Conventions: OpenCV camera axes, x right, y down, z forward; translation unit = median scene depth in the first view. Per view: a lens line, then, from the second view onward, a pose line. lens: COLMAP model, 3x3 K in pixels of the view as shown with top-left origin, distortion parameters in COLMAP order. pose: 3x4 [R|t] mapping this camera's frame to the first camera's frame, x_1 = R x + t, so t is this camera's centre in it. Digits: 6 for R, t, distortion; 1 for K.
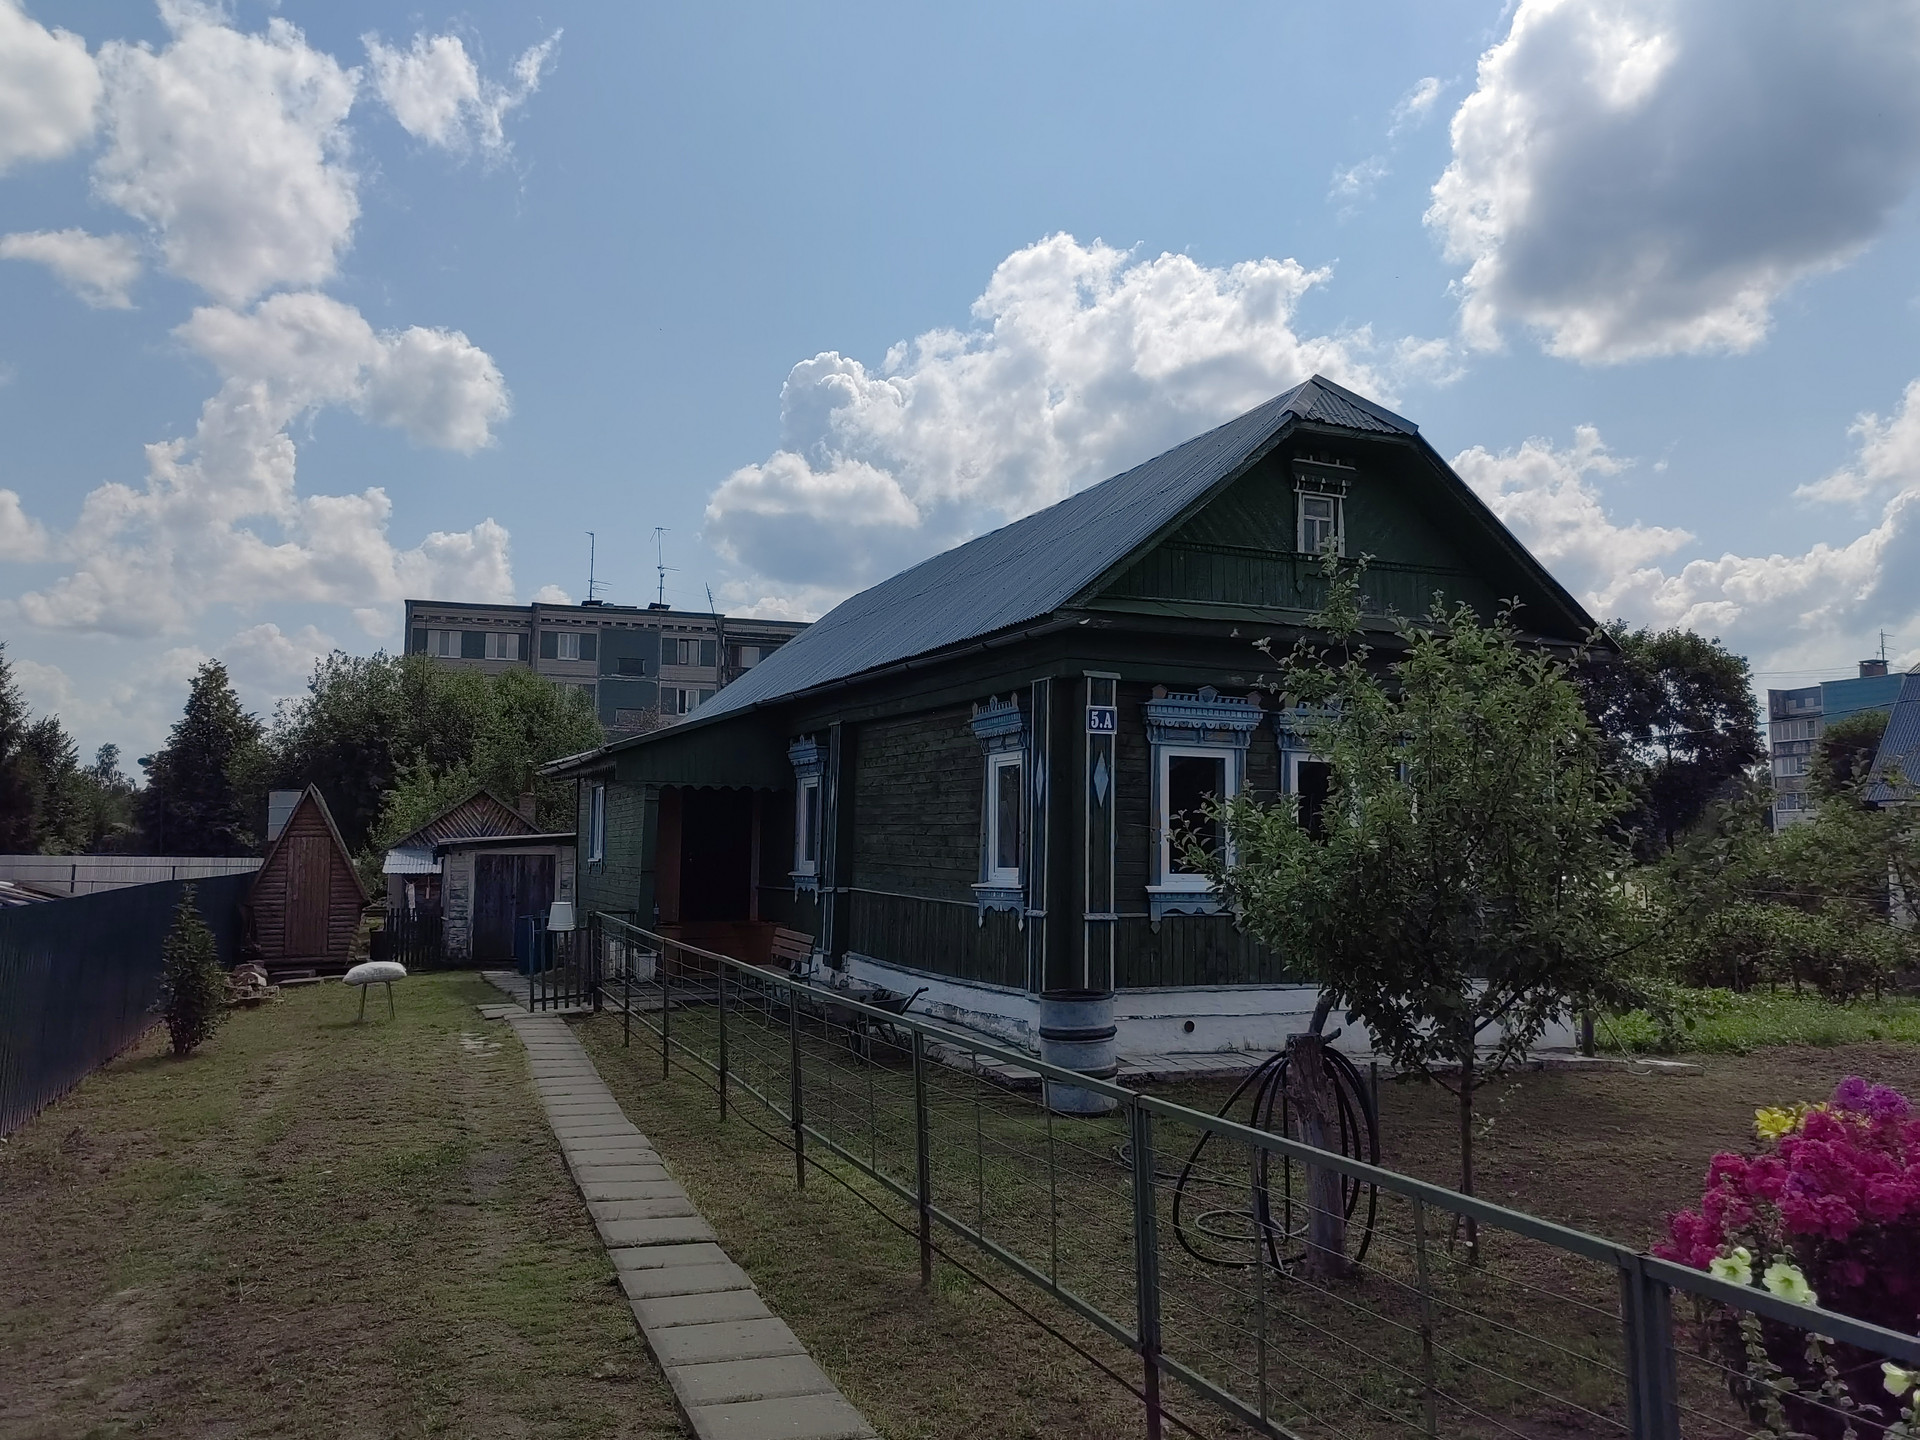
lens RADIAL K [[1522.8, 0, 960.0], [0, 1522.8, 720.0], [0, 0, 1]] dist [0.017927, 0.054654]
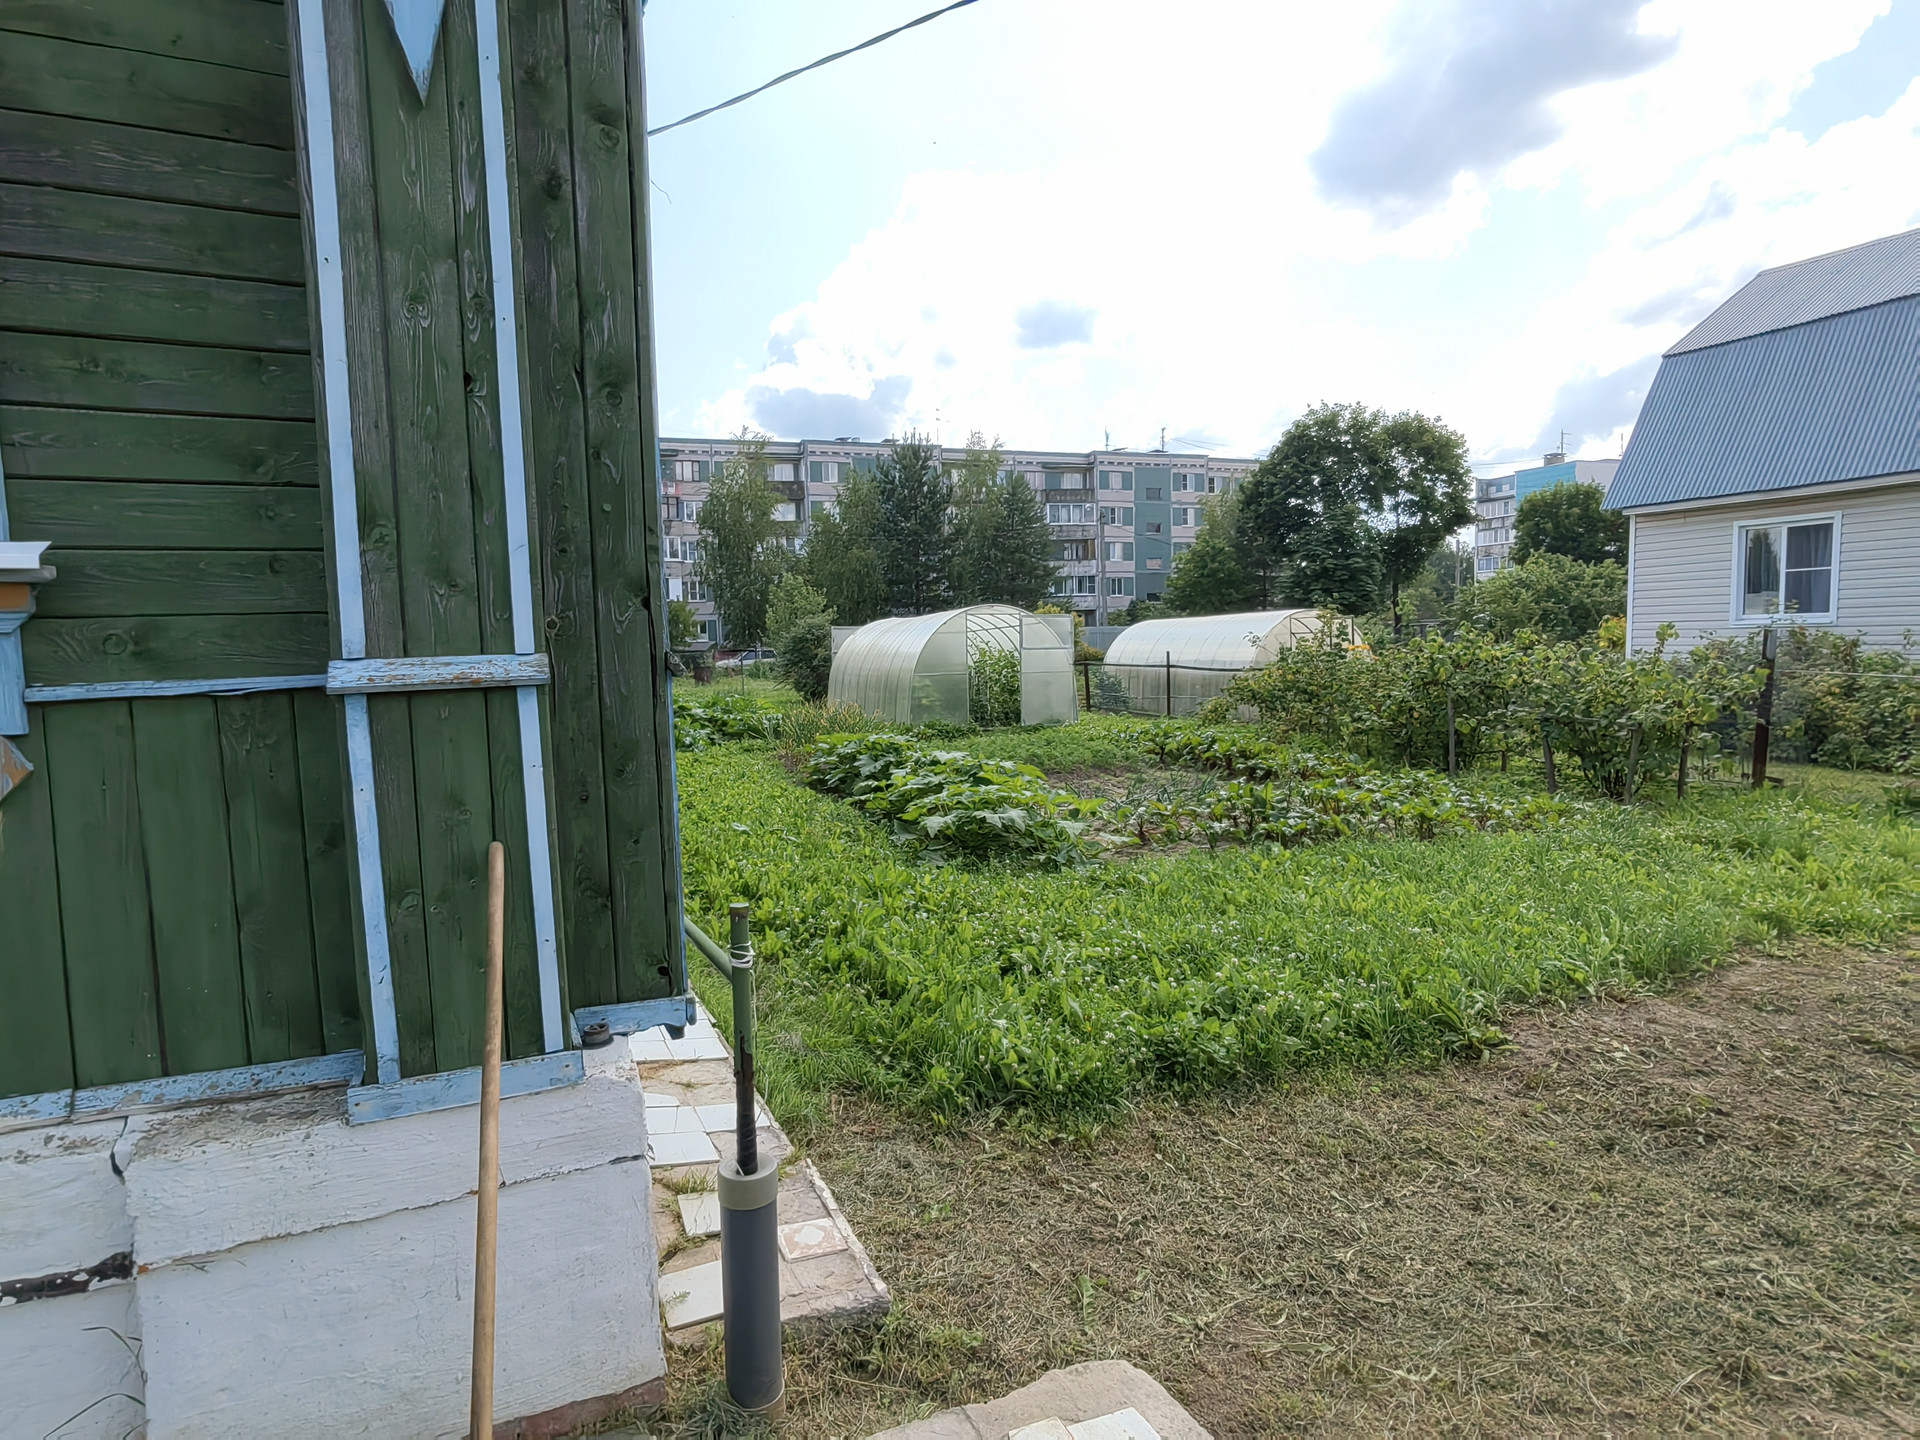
lens RADIAL K [[1034.0, 0, 952.0], [0, 1034.0, 717.8], [0, 0, 1]] dist [-0.014342, 0.022145]
pose [[0.998586, -0.050589, 0.016338, 0.096520], [0.047173, 0.984917, 0.166476, 0.024437], [-0.024514, -0.165470, 0.985910, 0.193689]]
